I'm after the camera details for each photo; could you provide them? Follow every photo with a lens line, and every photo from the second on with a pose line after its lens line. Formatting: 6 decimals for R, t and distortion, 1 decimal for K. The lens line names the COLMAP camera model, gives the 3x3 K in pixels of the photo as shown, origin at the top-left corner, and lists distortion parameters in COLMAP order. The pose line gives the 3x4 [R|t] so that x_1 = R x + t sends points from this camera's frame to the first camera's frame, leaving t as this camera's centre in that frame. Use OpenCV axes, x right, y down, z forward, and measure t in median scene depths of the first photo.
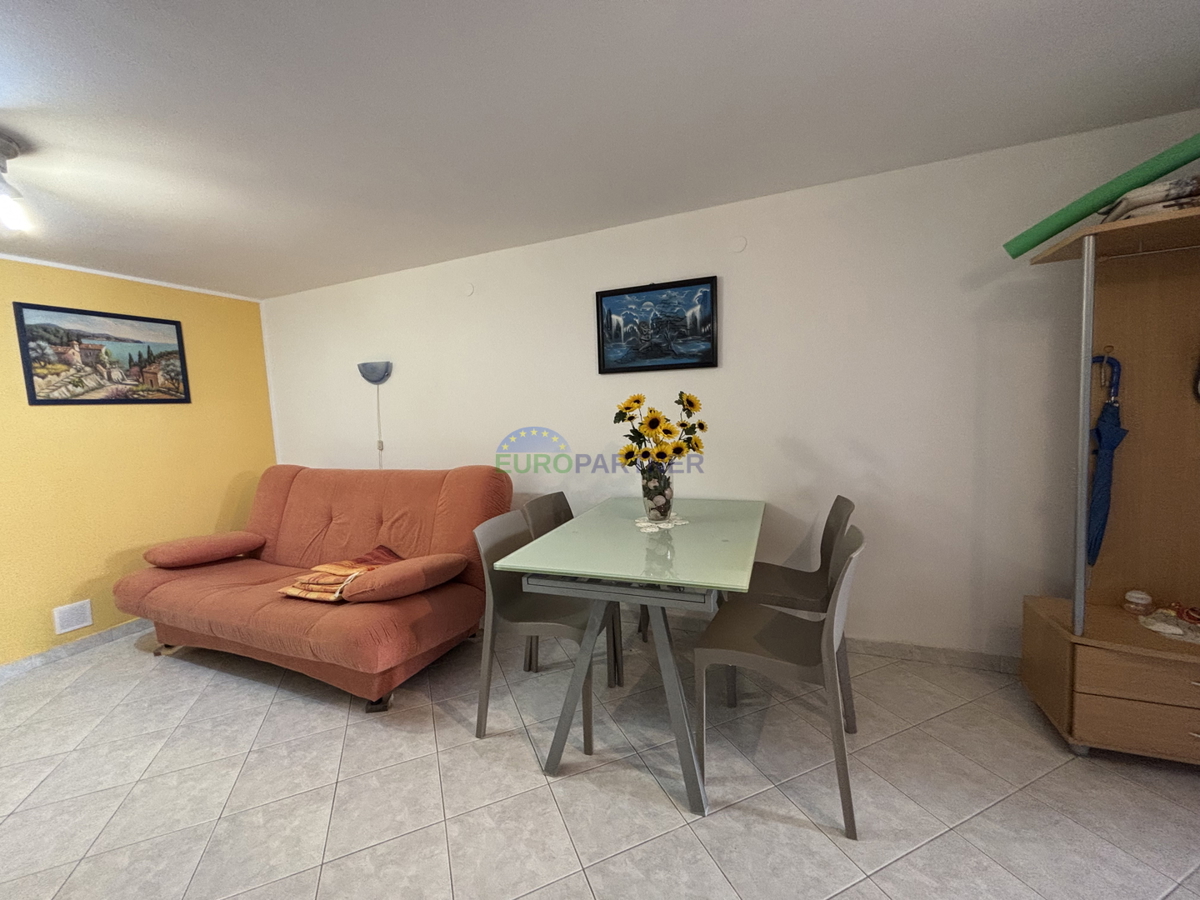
lens RADIAL K [[481.2, 0, 600.4], [0, 481.2, 451.0], [0, 0, 1]] dist [-0.011136, 0.000309]
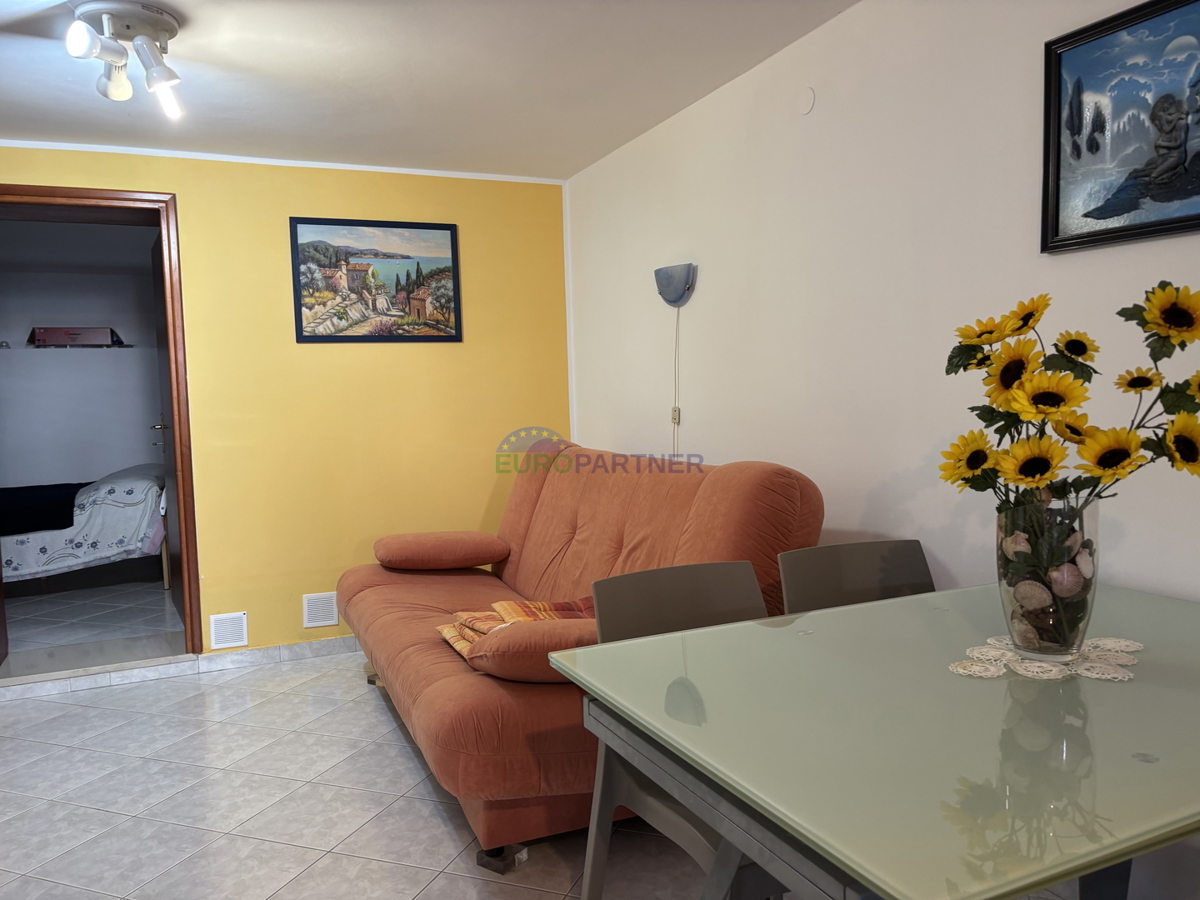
lens RADIAL K [[897.5, 0, 598.6], [0, 897.5, 457.1], [0, 0, 1]] dist [0.024621, -0.032874]
pose [[0.727246, 0.079978, -0.681702, 0.240839], [-0.068917, 0.996677, 0.043410, -0.002977], [0.682909, 0.015411, 0.730341, 0.215853]]
